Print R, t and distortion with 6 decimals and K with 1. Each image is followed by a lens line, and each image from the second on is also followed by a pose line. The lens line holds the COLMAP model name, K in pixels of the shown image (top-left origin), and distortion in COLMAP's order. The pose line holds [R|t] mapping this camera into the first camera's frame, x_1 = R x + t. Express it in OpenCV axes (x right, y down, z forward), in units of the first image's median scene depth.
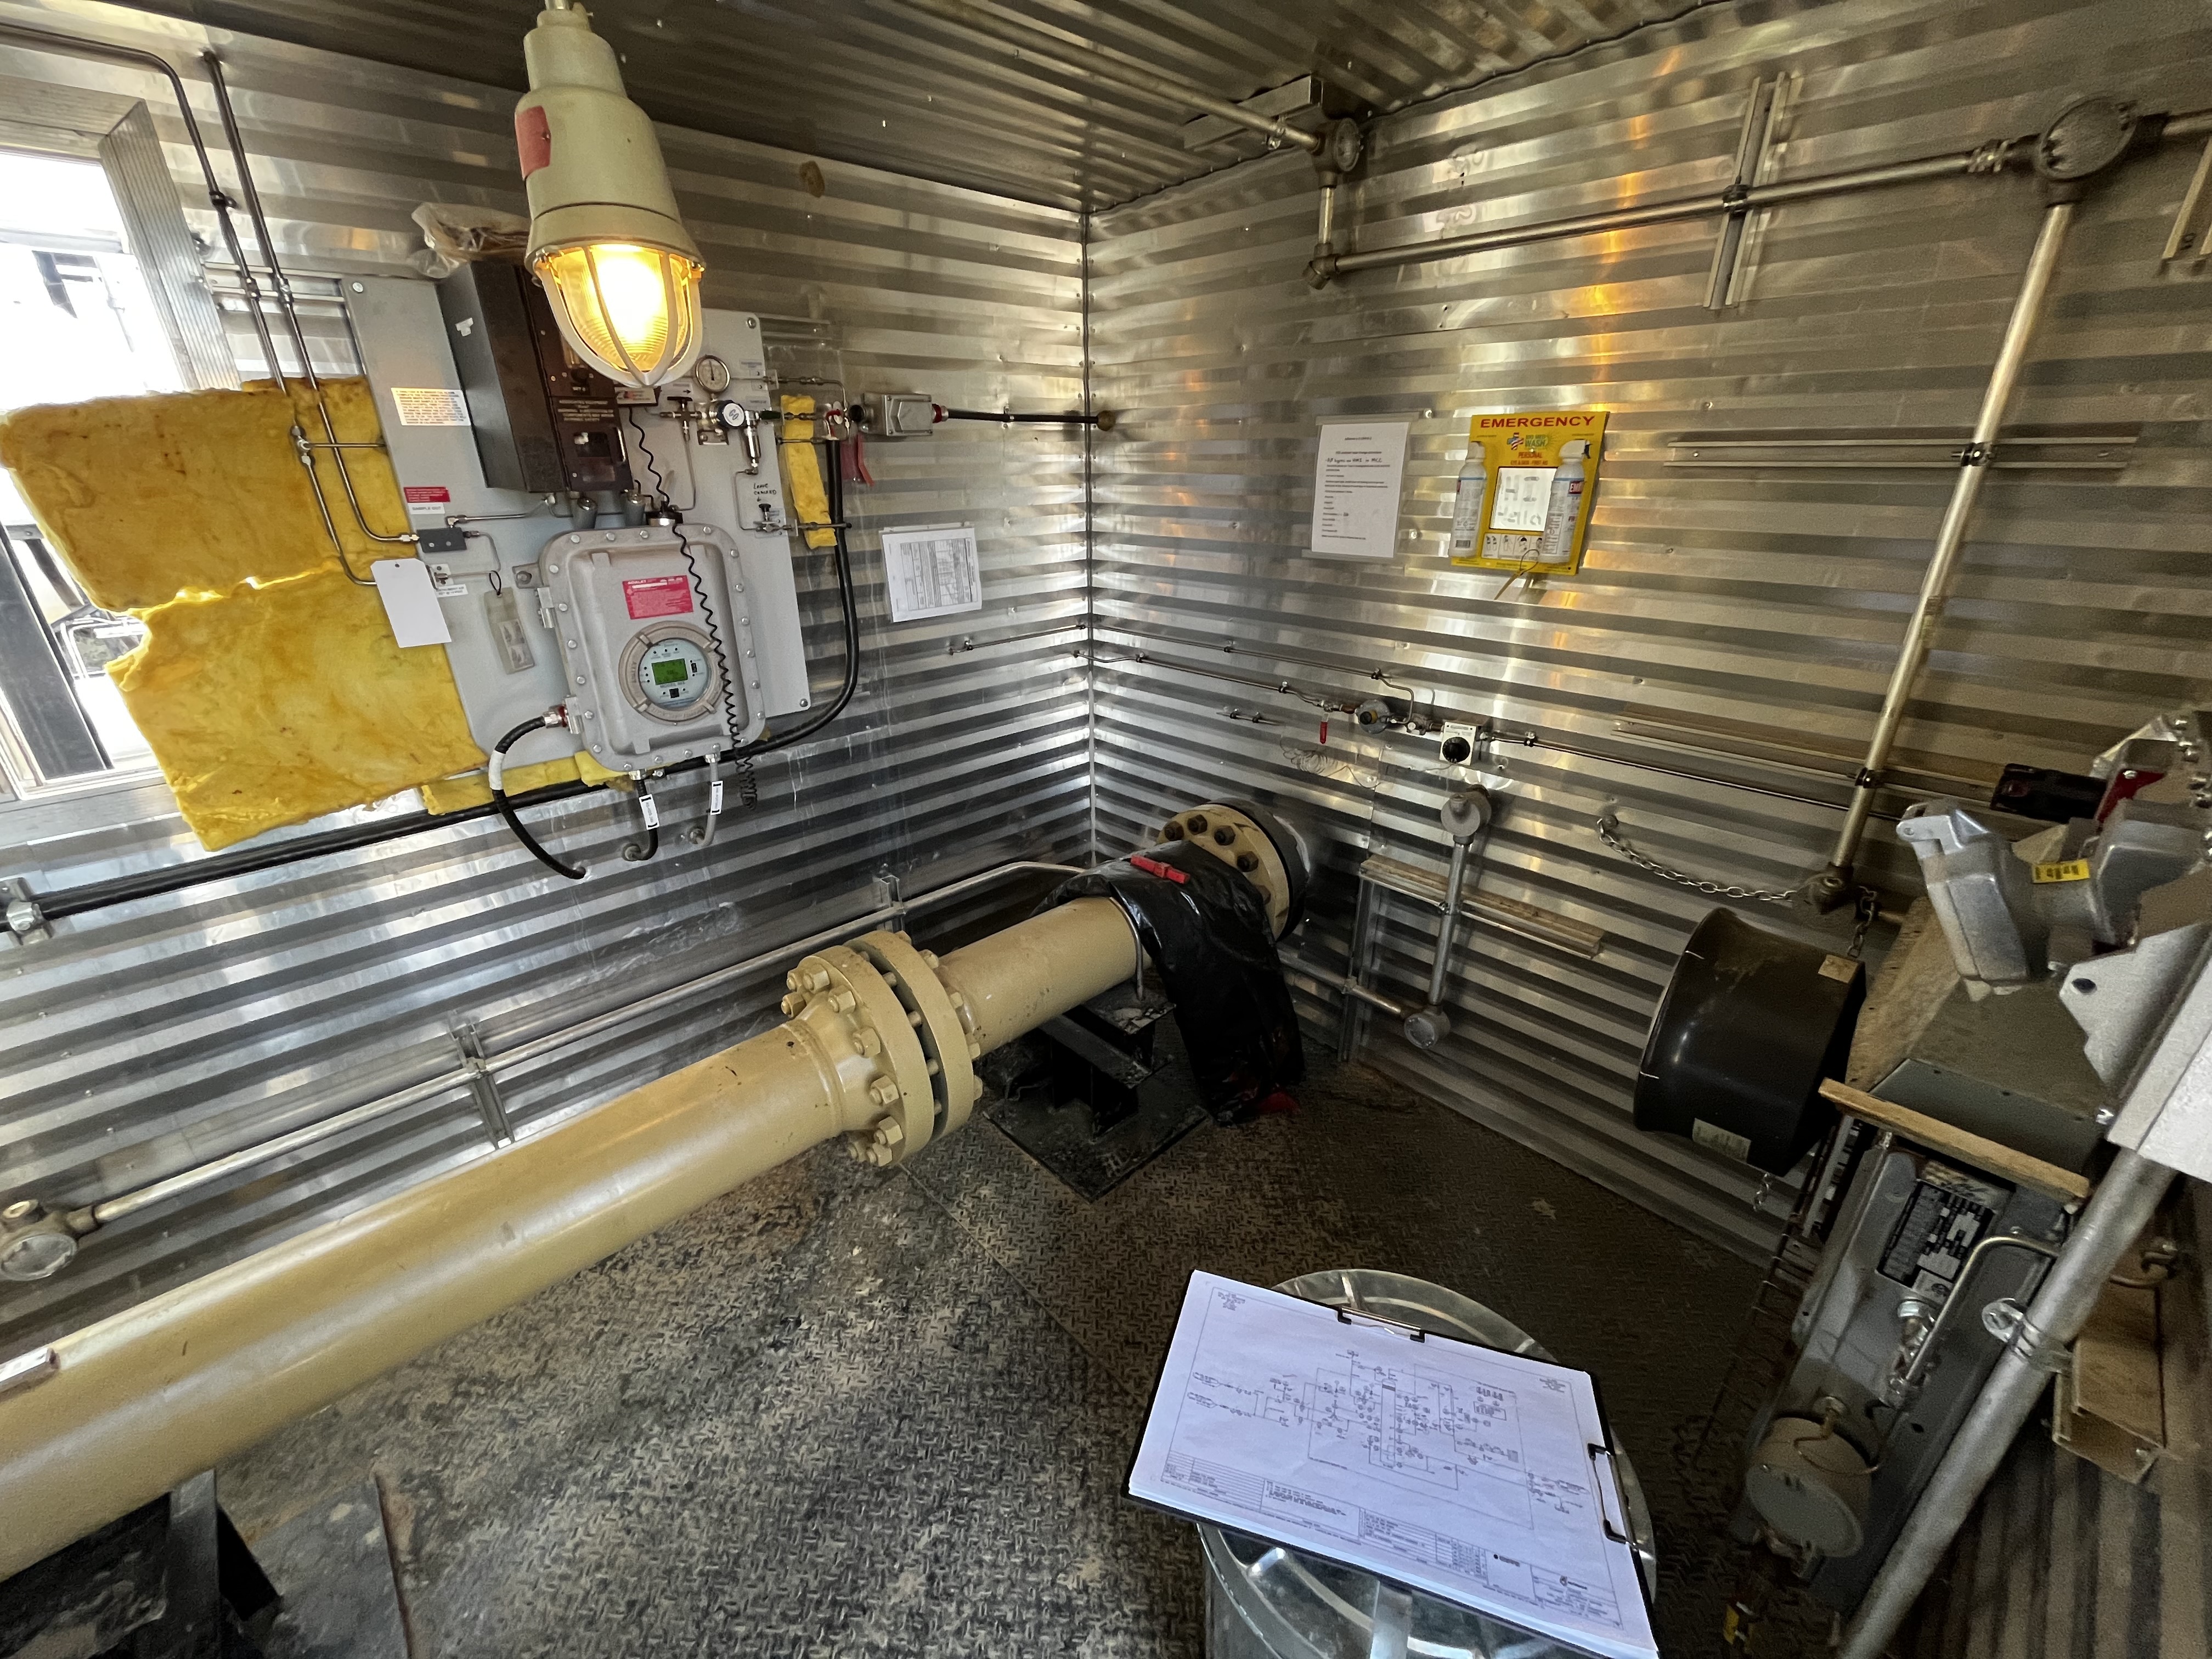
lens RADIAL K [[889.1, 0, 1098.8], [0, 889.1, 832.0], [0, 0, 1]] dist [-0.002000, -0.000909]
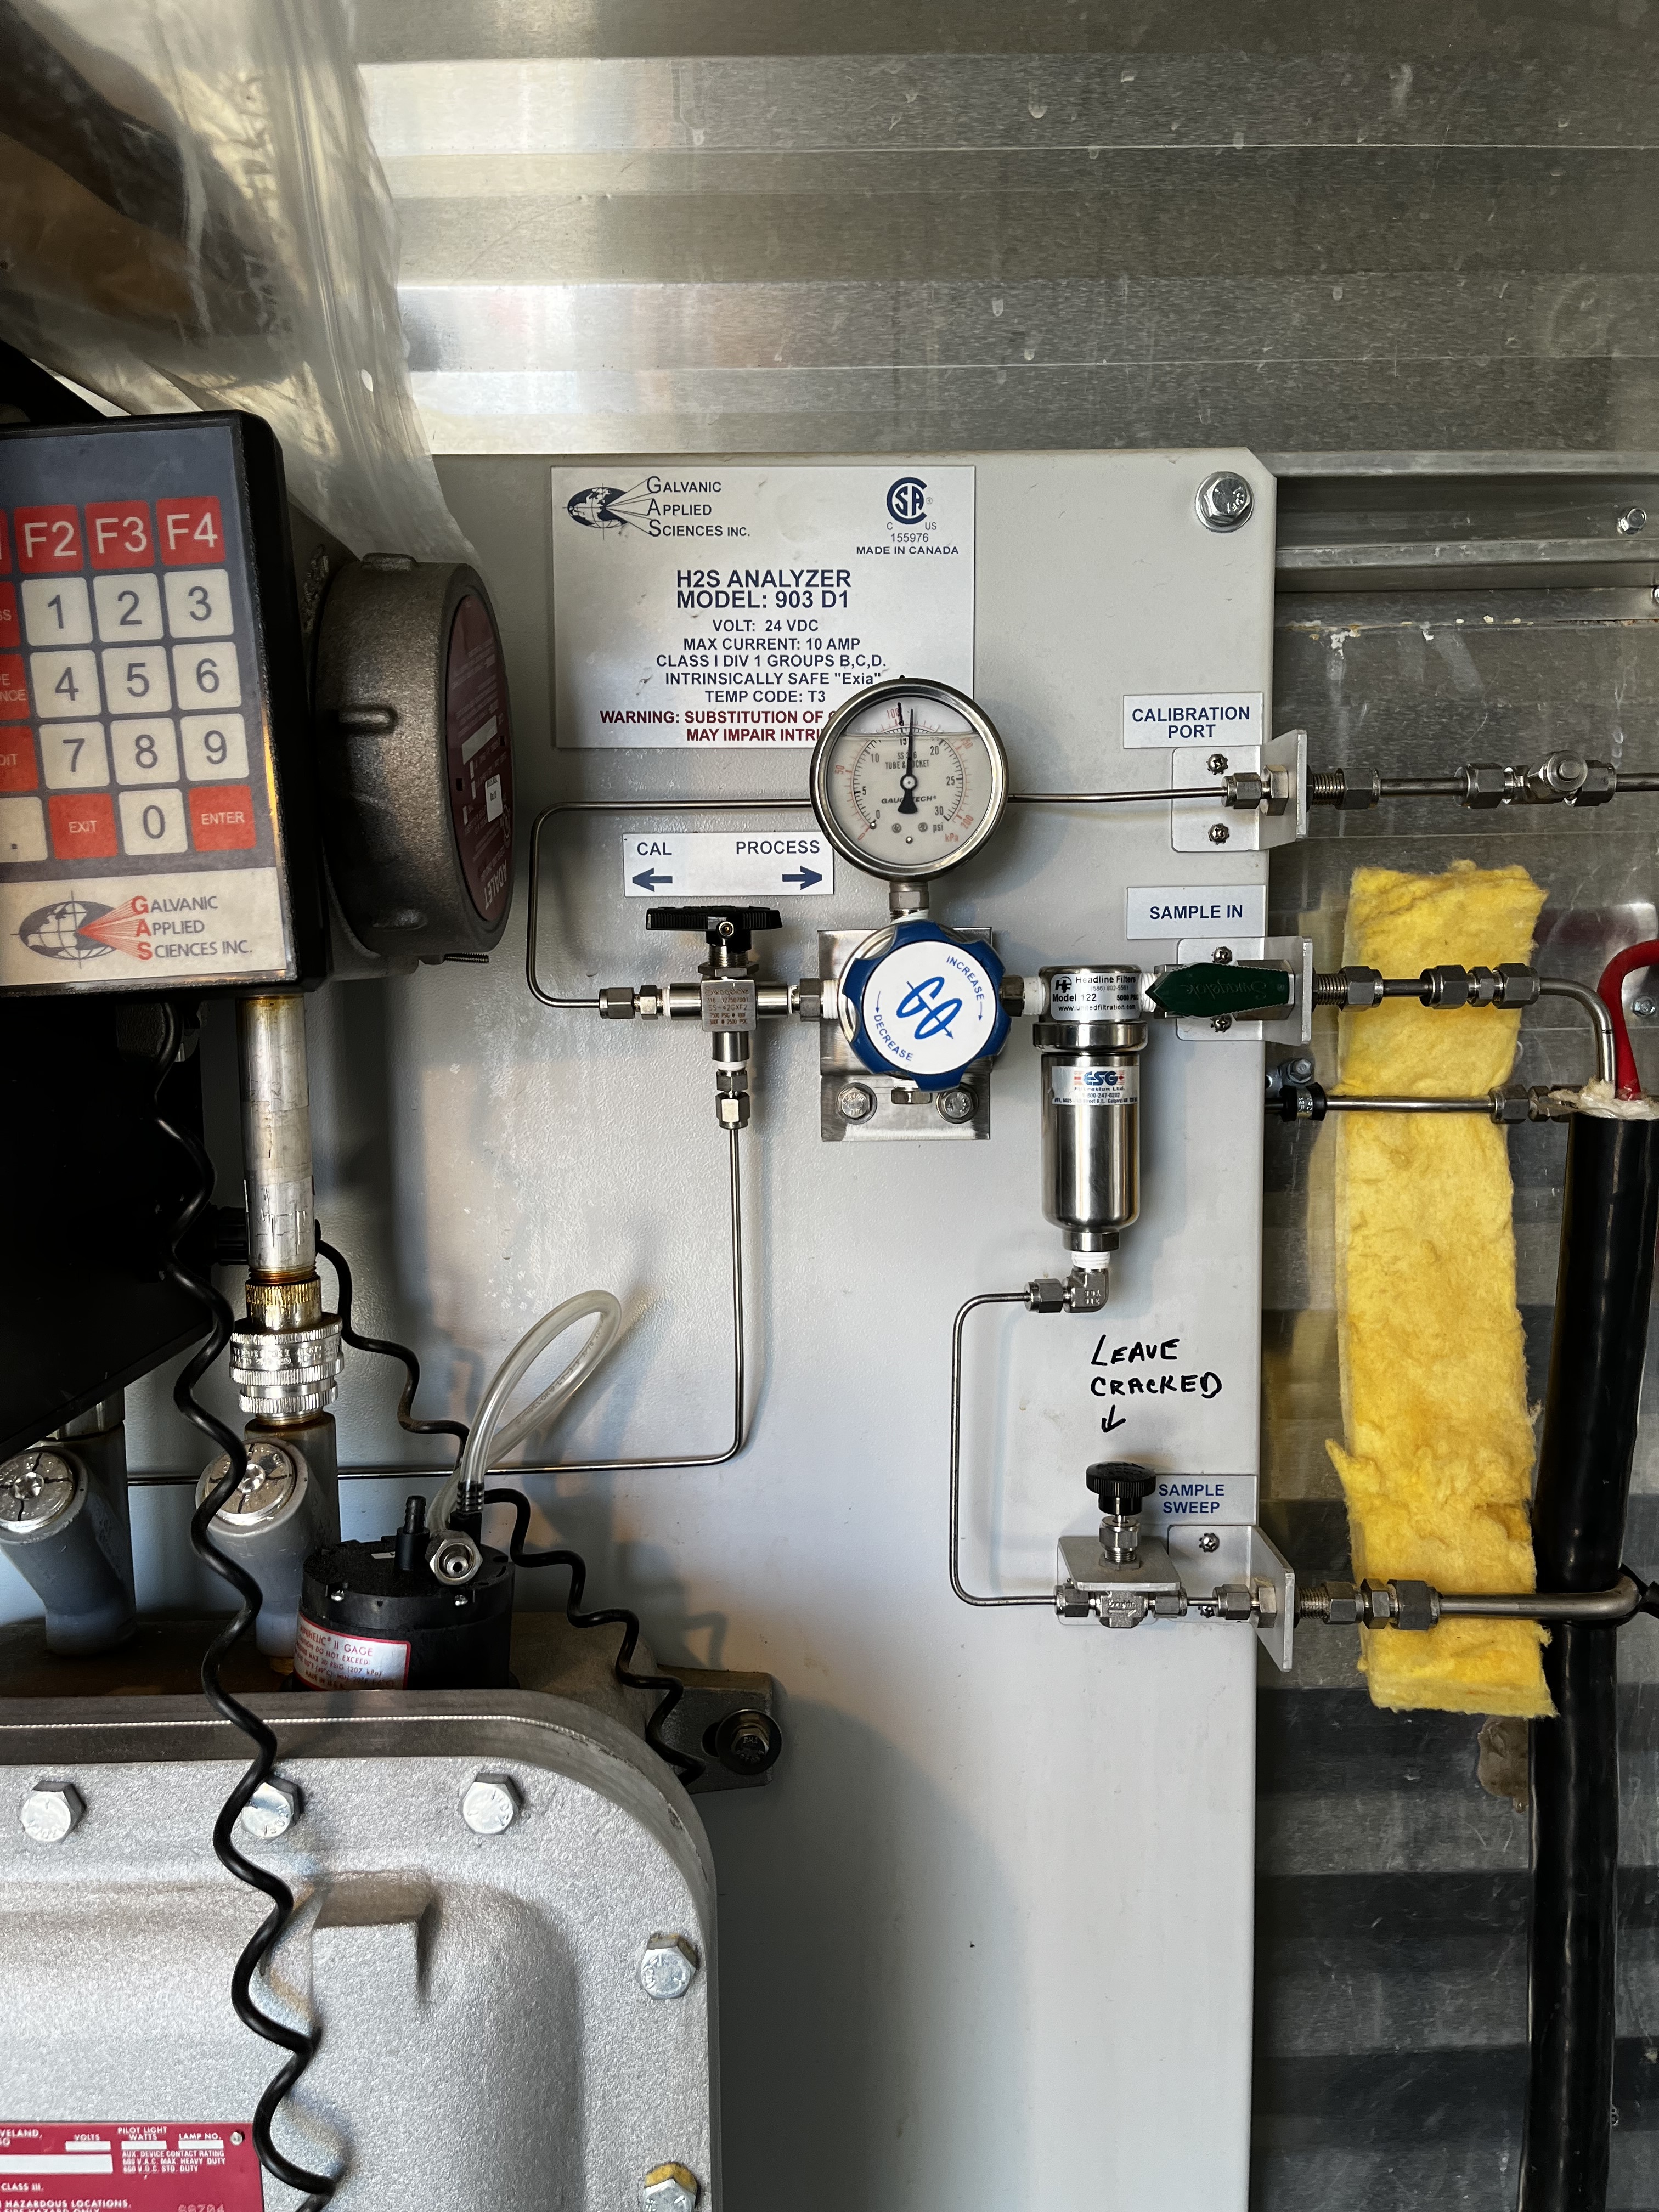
lens RADIAL K [[1667.1, 0, 838.9], [0, 1667.1, 1100.7], [0, 0, 1]] dist [0.038168, -0.071783]
pose [[0.733353, 0.058650, -0.677314, -0.231431], [-0.262332, 0.943527, -0.202335, -0.403194], [0.627197, 0.326064, 0.707324, 0.813245]]
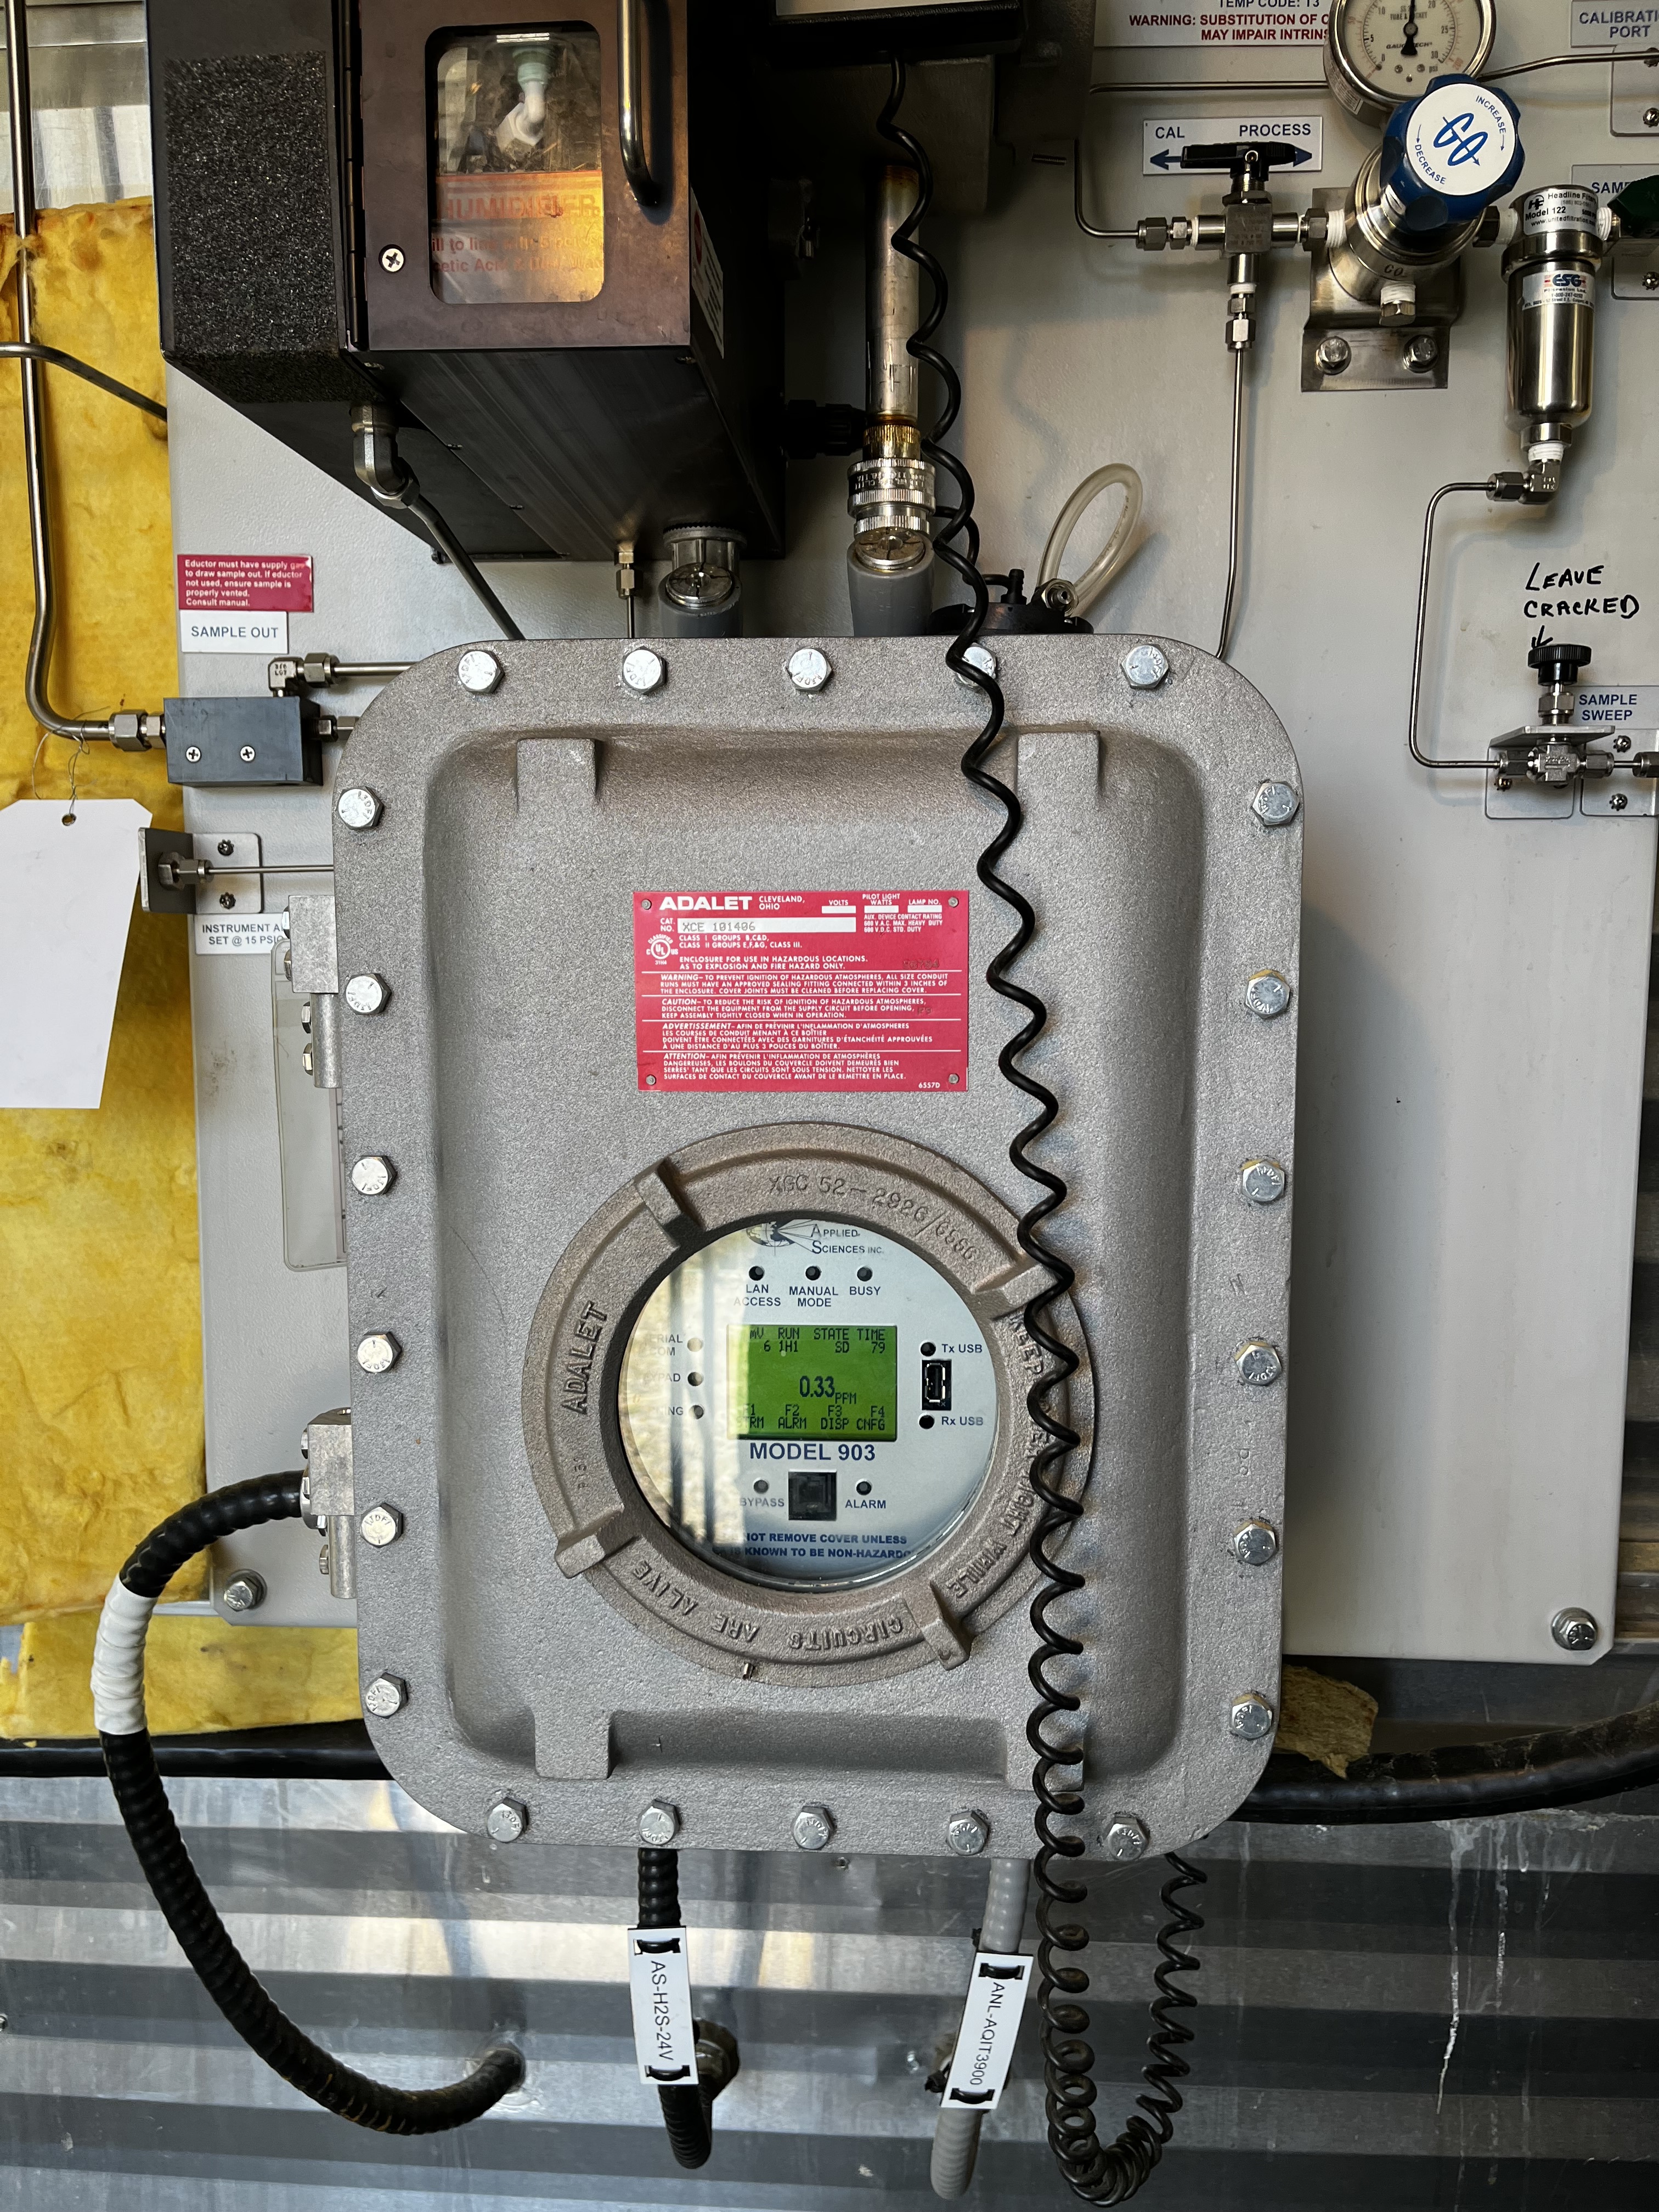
lens RADIAL K [[1667.1, 0, 841.6], [0, 1667.1, 1124.2], [0, 0, 1]] dist [0.038168, -0.071783]
pose [[0.680125, 0.090162, -0.727531, -0.228680], [-0.295119, 0.942115, -0.159134, -0.181000], [0.671070, 0.322939, 0.667364, 0.762736]]
